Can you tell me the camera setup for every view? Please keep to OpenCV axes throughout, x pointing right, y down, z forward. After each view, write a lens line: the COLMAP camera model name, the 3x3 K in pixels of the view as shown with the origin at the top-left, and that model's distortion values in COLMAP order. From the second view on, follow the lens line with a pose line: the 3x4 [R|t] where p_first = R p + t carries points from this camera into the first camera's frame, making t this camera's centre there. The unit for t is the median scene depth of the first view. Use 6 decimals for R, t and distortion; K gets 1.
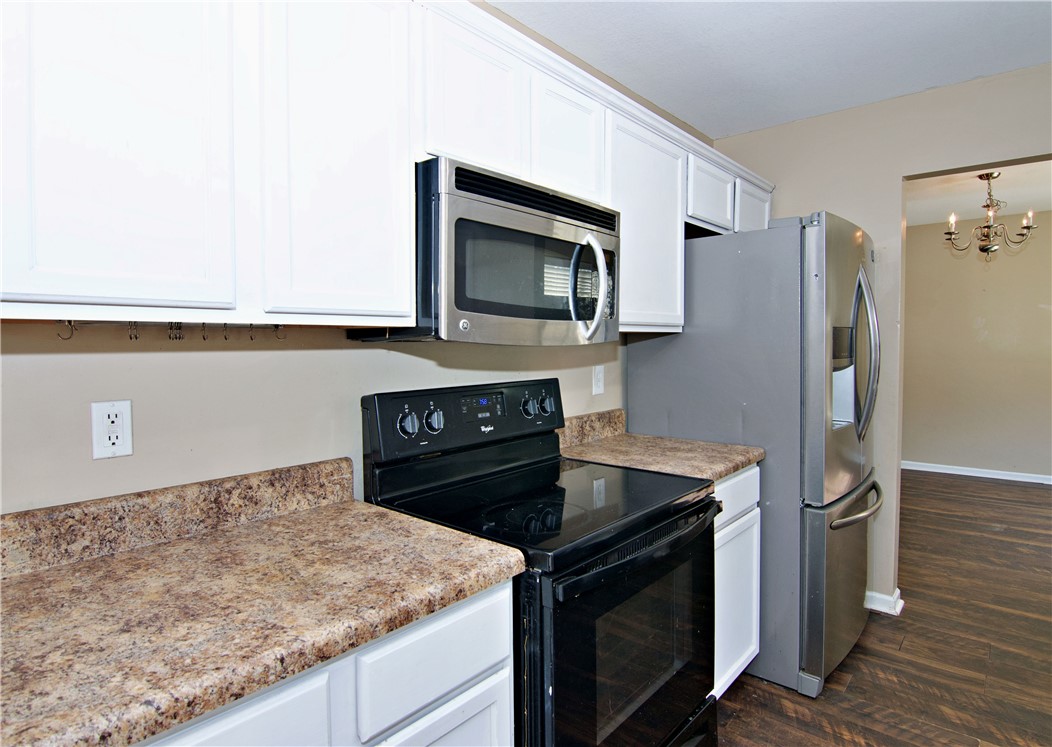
lens RADIAL K [[583.6, 0, 511.2], [0, 583.6, 356.4], [0, 0, 1]] dist [-0.006921, -0.008293]
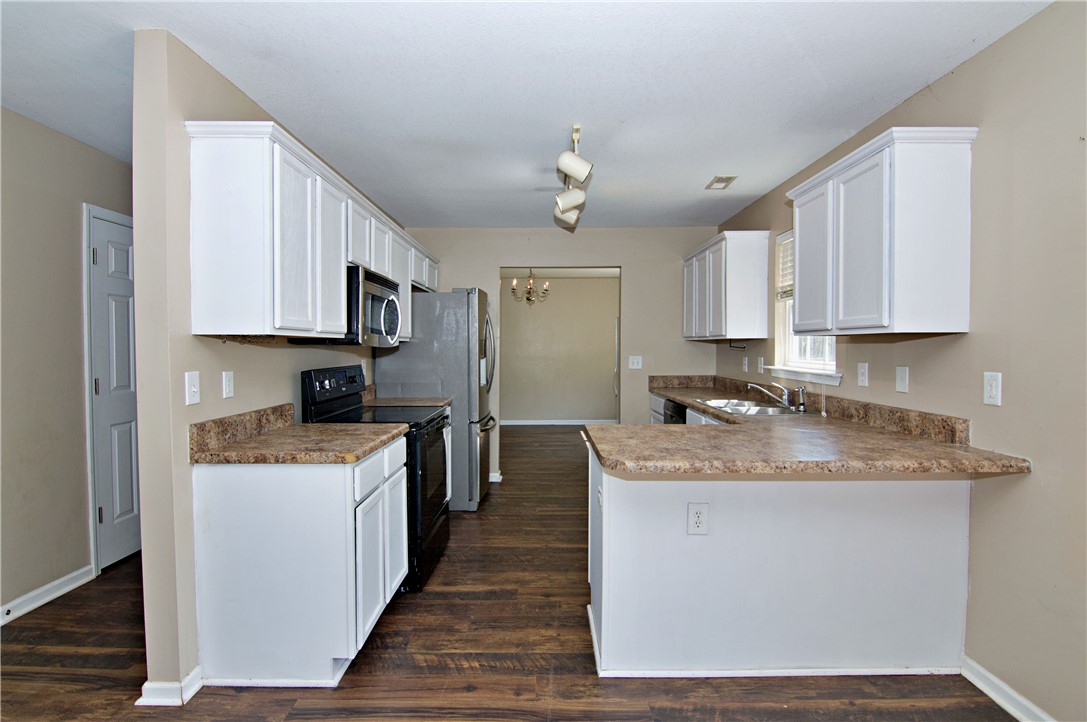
lens RADIAL K [[537.6, 0, 539.6], [0, 537.6, 352.8], [0, 0, 1]] dist [-0.007007, -0.009763]
pose [[0.751915, 0.000245, 0.659260, -0.649780], [0.011382, 0.999846, -0.013352, 0.028506], [-0.659162, 0.017543, 0.751796, -0.708689]]
